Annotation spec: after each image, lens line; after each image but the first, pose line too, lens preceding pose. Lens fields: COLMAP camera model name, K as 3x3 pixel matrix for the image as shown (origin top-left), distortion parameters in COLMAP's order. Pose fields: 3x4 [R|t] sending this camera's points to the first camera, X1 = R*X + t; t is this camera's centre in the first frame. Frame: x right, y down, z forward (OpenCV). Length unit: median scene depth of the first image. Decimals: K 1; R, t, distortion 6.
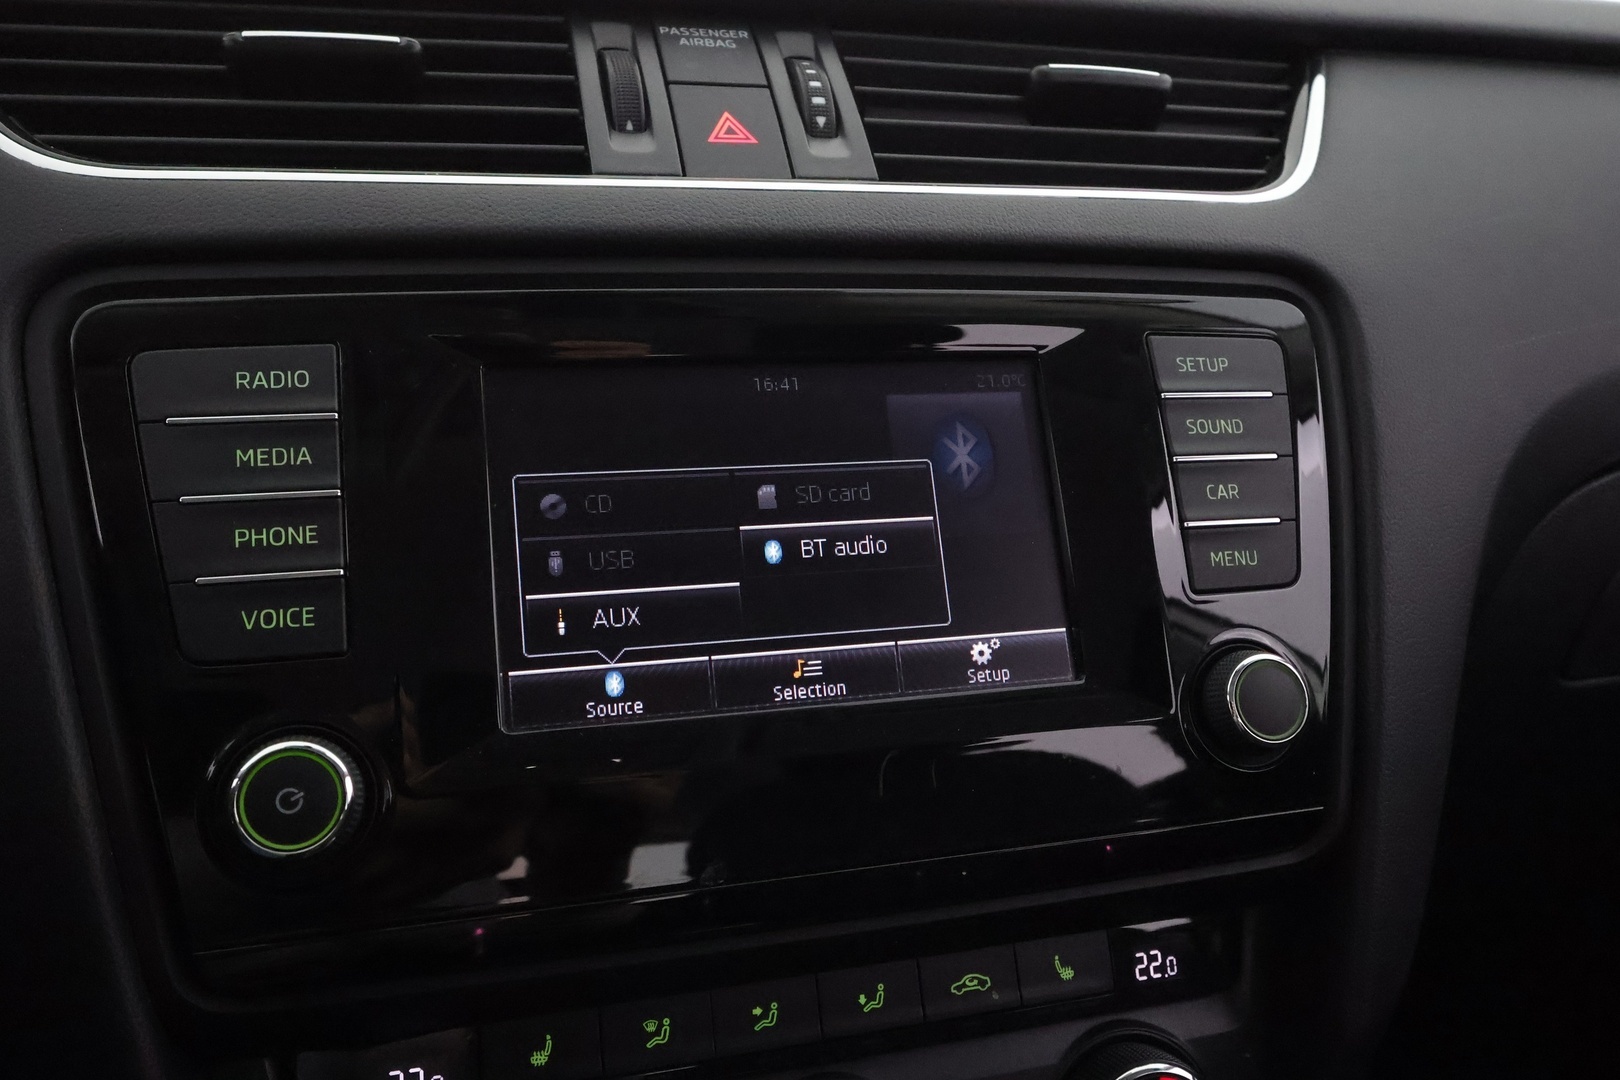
lens RADIAL K [[1269.8, 0, 812.1], [0, 1269.8, 543.1], [0, 0, 1]] dist [0.006036, -0.003127]
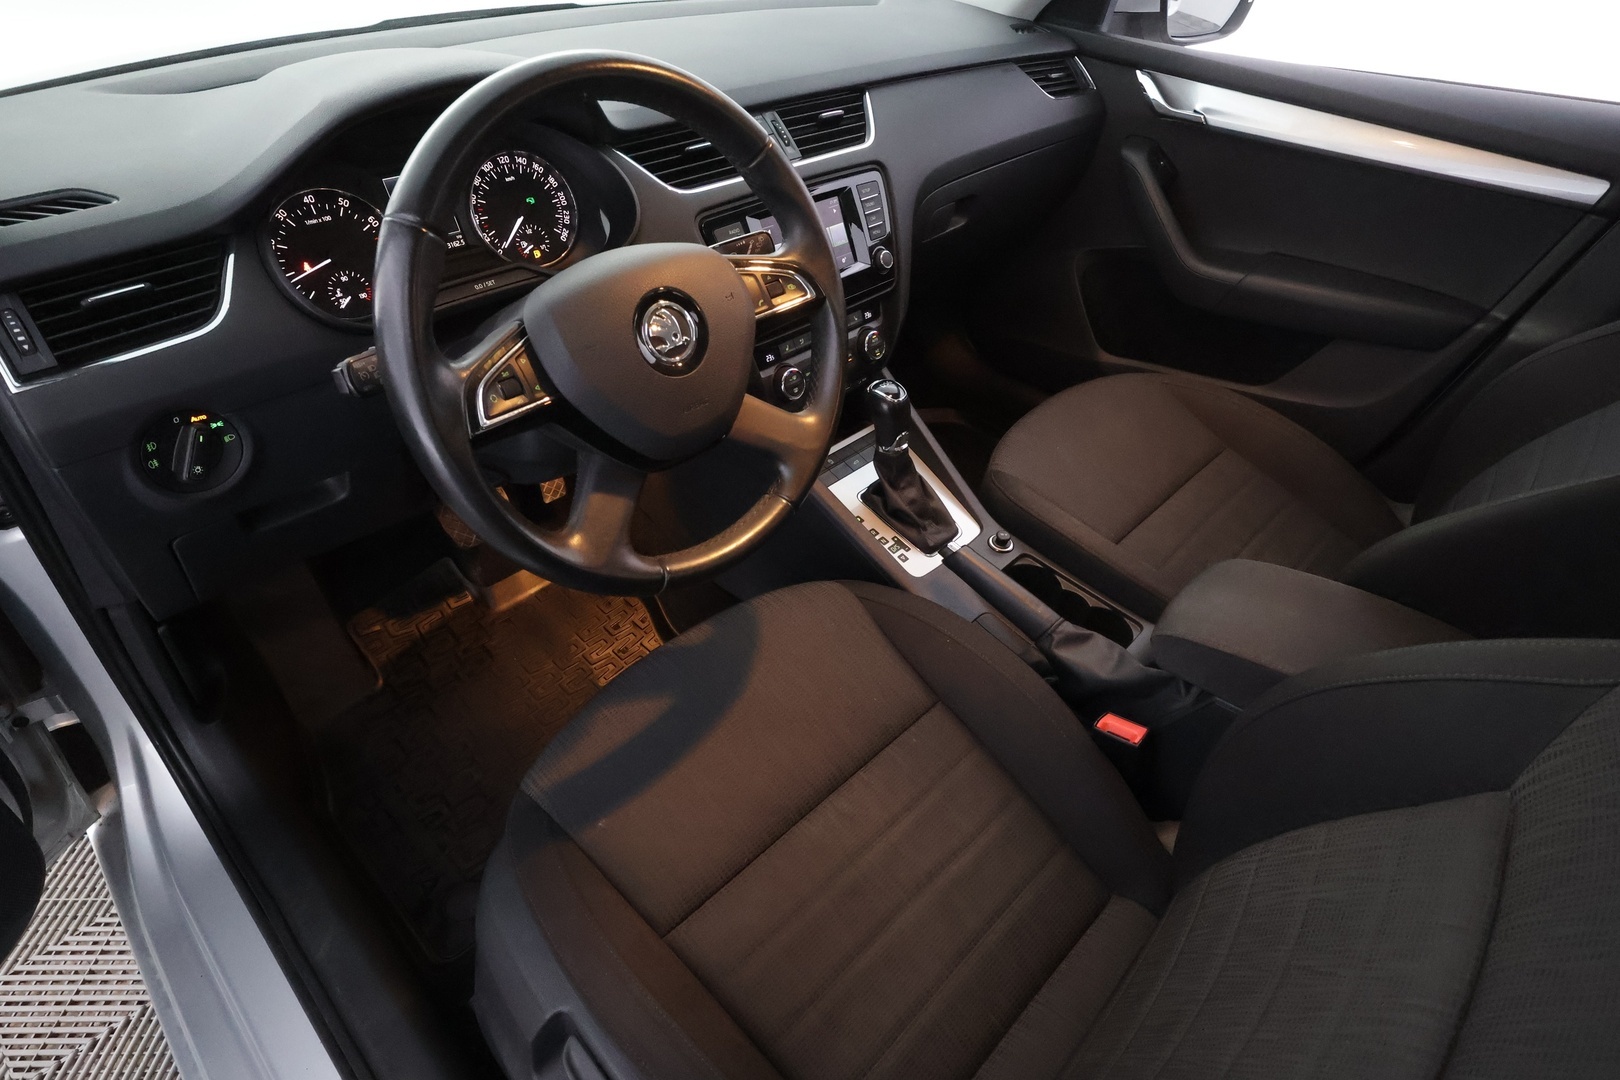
lens RADIAL K [[863.6, 0, 816.4], [0, 863.6, 543.8], [0, 0, 1]] dist [-0.000233, -0.000111]
pose [[0.864679, -0.307273, 0.397383, -1.671315], [0.101033, 0.881305, 0.461622, -0.519686], [-0.492059, -0.359006, 0.793090, -2.126676]]
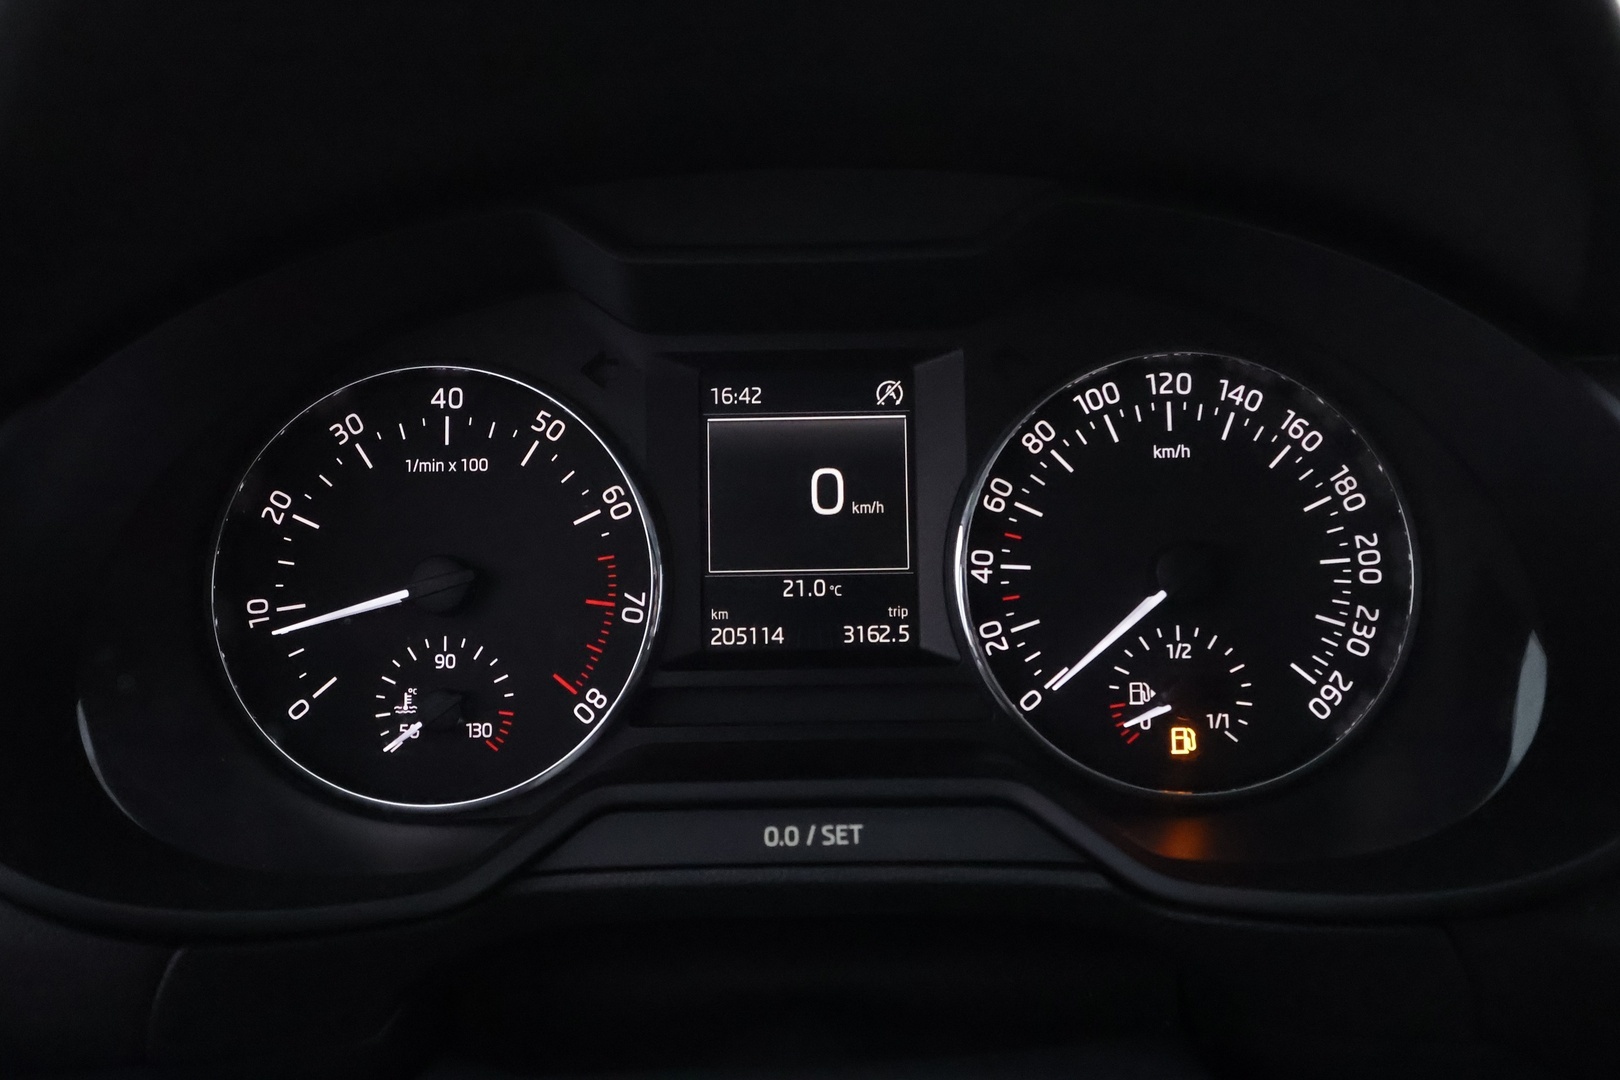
lens RADIAL K [[1269.8, 0, 814.8], [0, 1269.8, 544.0], [0, 0, 1]] dist [0.006036, -0.003127]
pose [[0.957730, 0.050461, -0.283210, -1.015101], [-0.031272, 0.996923, 0.071874, -0.355853], [0.285965, -0.059979, 0.956361, -0.033780]]
